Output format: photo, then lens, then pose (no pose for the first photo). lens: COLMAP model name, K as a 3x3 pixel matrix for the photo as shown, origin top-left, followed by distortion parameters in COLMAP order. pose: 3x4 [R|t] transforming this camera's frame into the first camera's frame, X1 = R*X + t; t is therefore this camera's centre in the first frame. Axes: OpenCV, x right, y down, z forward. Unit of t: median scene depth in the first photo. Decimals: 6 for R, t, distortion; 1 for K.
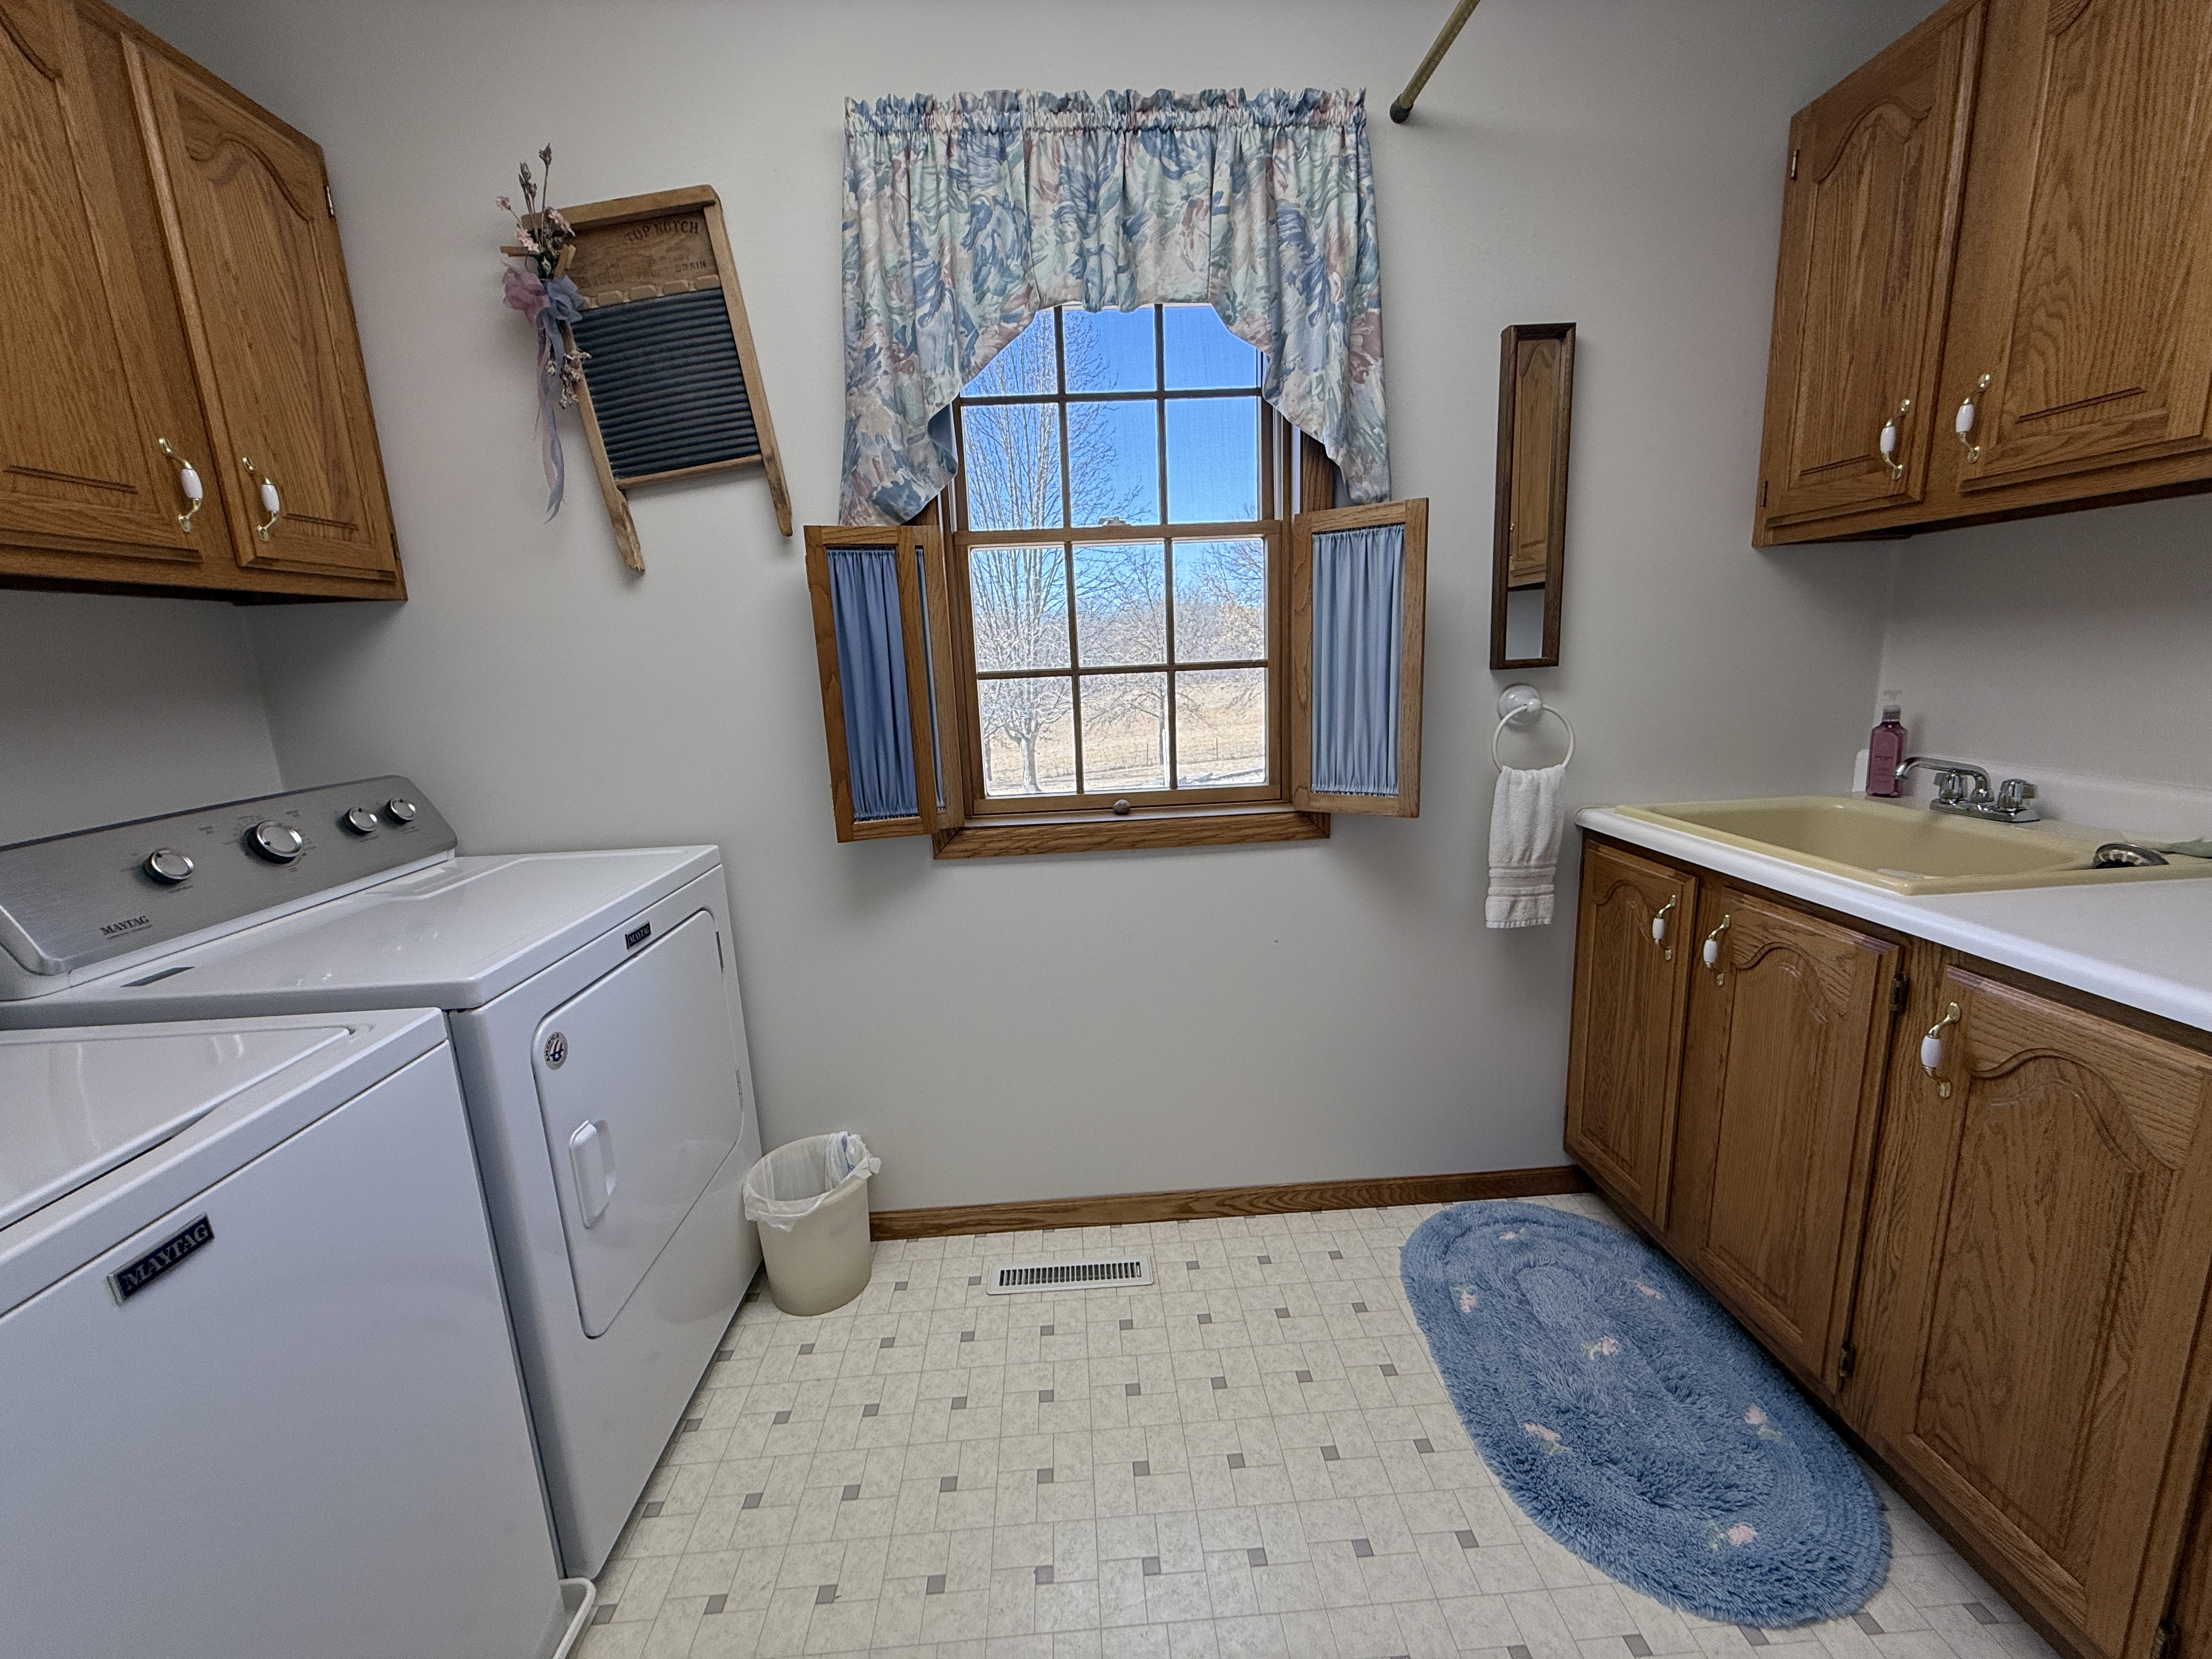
lens RADIAL K [[883.8, 0, 1100.0], [0, 883.8, 828.1], [0, 0, 1]] dist [0.002818, 0.000062]
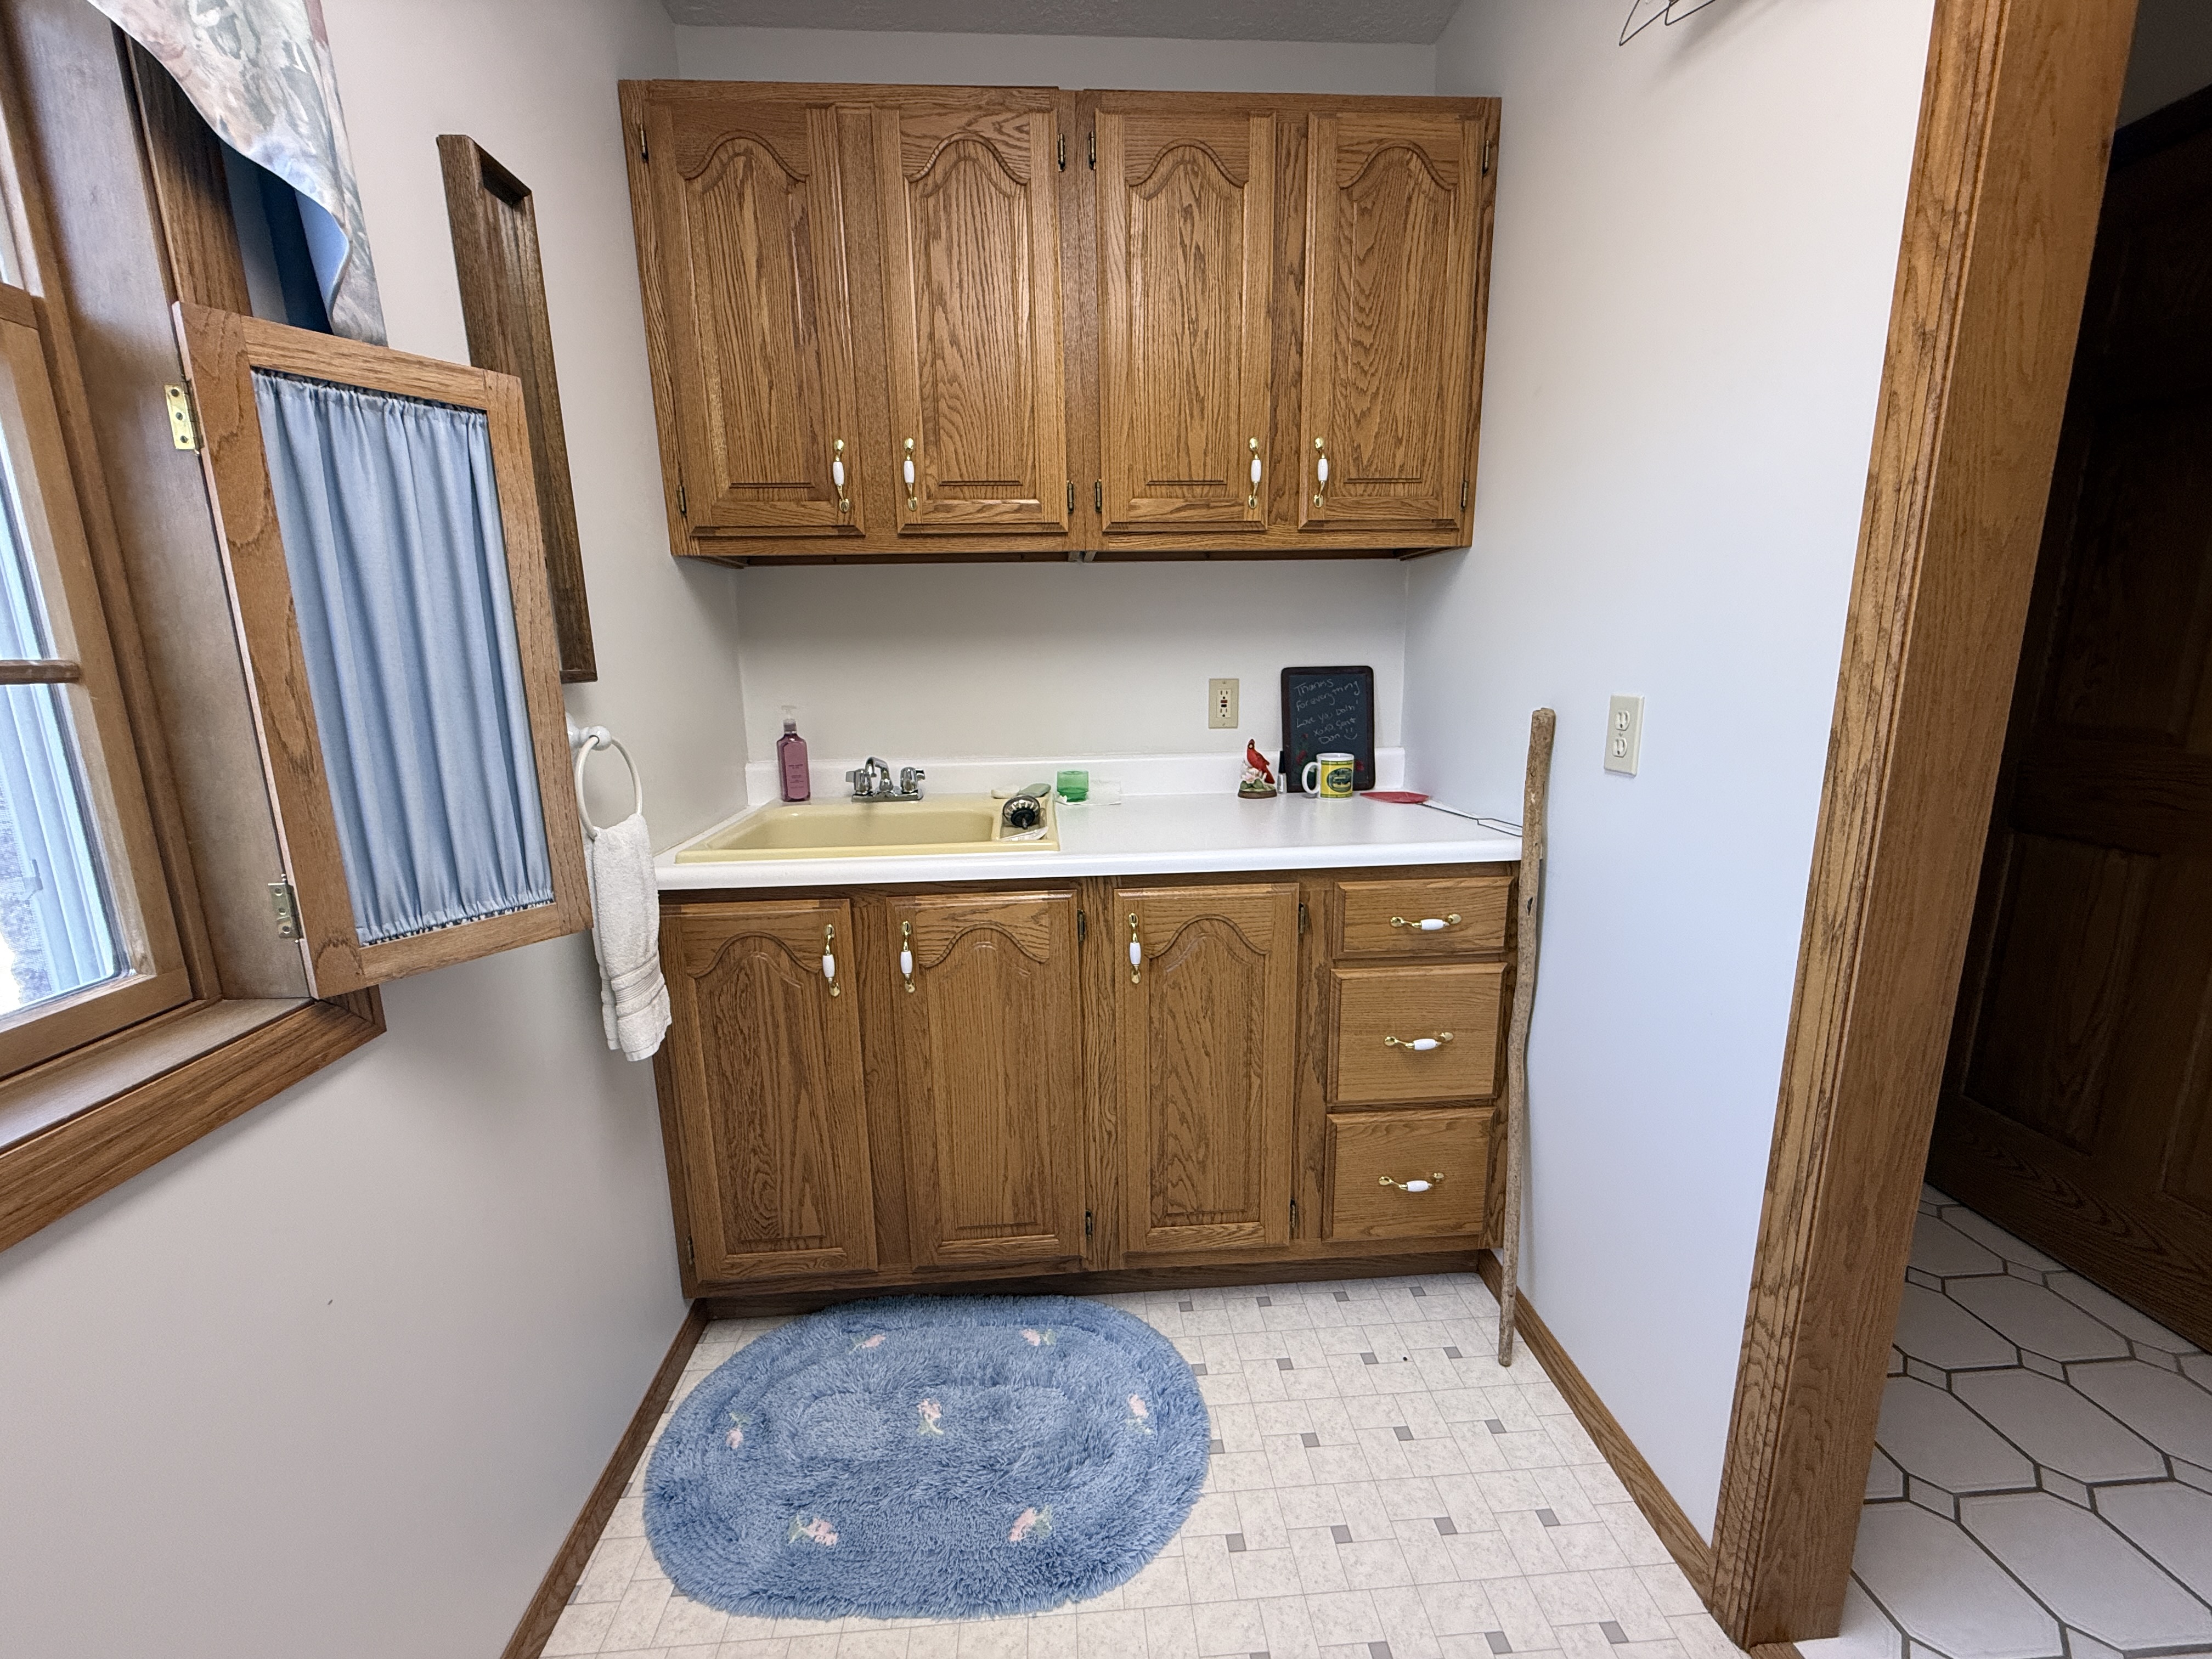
lens RADIAL K [[885.7, 0, 1106.0], [0, 885.7, 829.5], [0, 0, 1]] dist [0.000479, -0.000206]
pose [[-0.020423, -0.154456, 0.987788, -0.264568], [0.213632, 0.964502, 0.155232, -0.108341], [-0.976701, 0.214194, 0.013299, 0.734117]]
